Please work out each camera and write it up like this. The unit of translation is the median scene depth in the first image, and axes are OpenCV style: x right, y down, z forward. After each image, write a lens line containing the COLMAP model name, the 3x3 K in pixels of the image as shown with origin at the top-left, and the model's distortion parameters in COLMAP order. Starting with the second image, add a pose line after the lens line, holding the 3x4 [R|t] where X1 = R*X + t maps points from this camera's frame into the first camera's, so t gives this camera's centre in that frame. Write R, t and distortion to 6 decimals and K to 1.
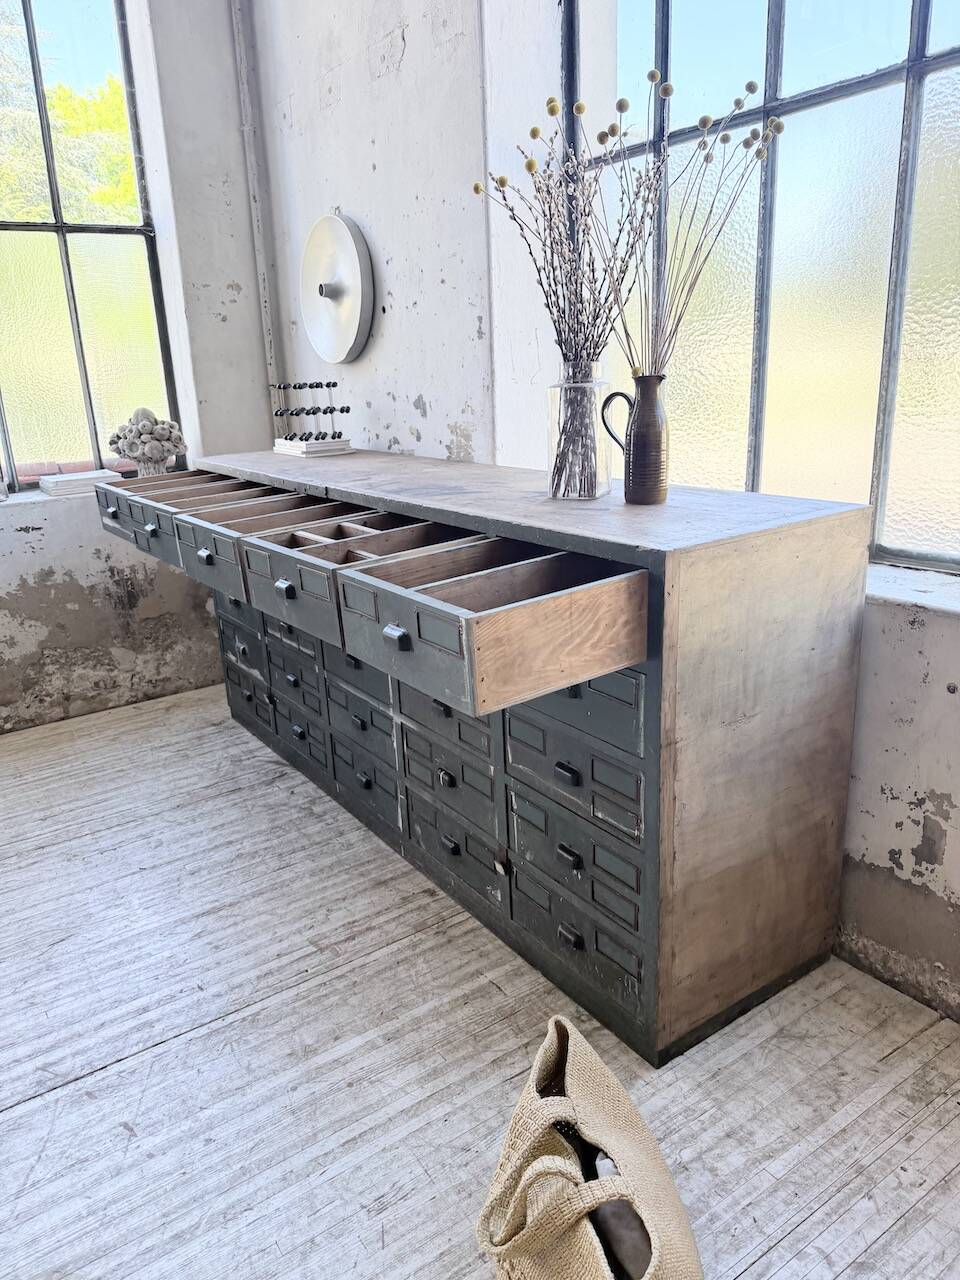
lens RADIAL K [[900.9, 0, 470.7], [0, 900.9, 645.9], [0, 0, 1]] dist [0.101739, -0.175714]
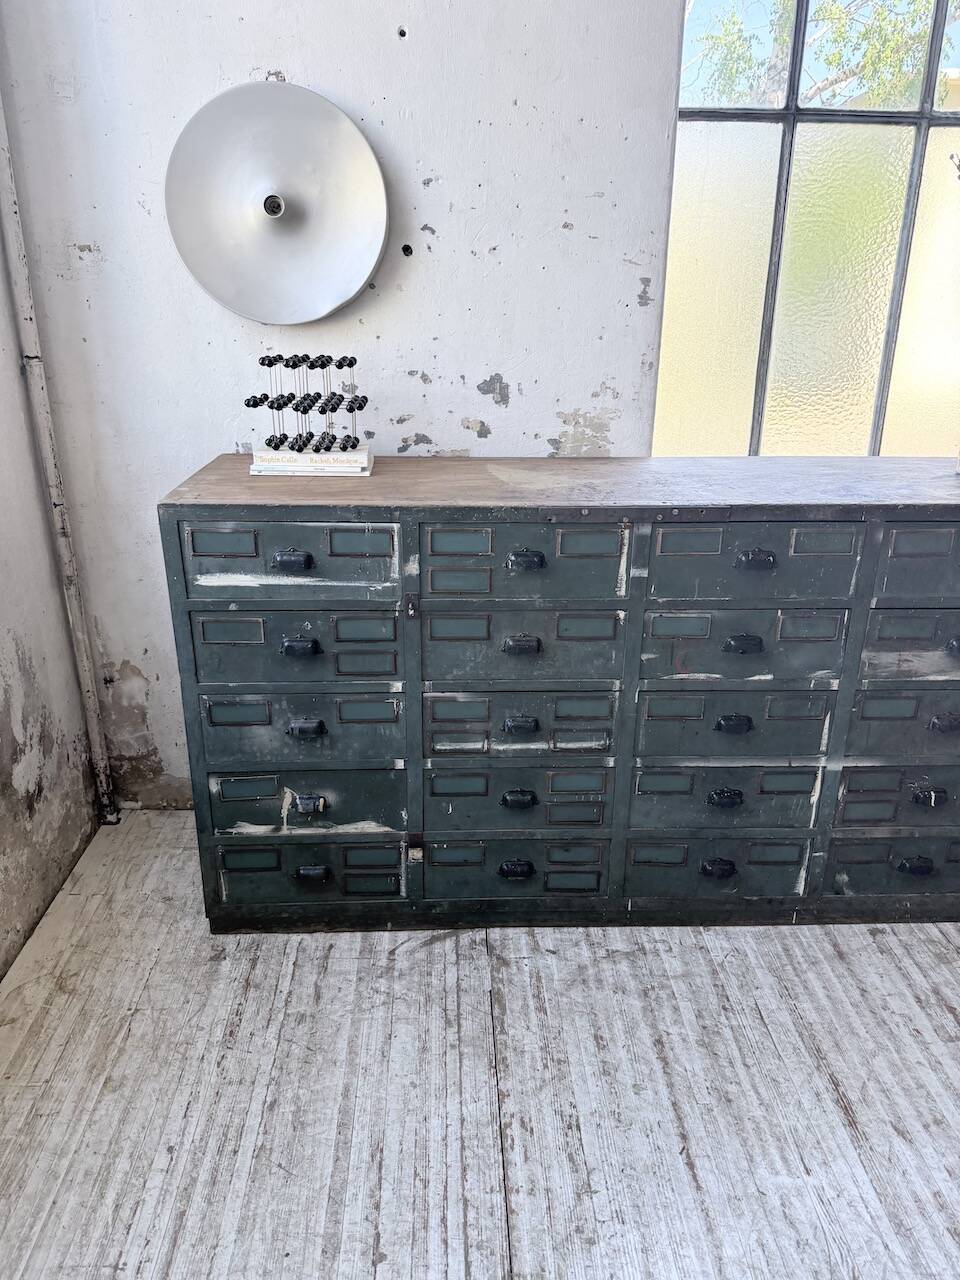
lens RADIAL K [[906.2, 0, 477.8], [0, 906.2, 637.8], [0, 0, 1]] dist [0.114618, -0.185025]
pose [[0.529398, -0.252467, 0.809937, -0.987650], [0.223966, 0.962416, 0.153607, -0.256407], [-0.818277, 0.100079, 0.566045, 0.834019]]
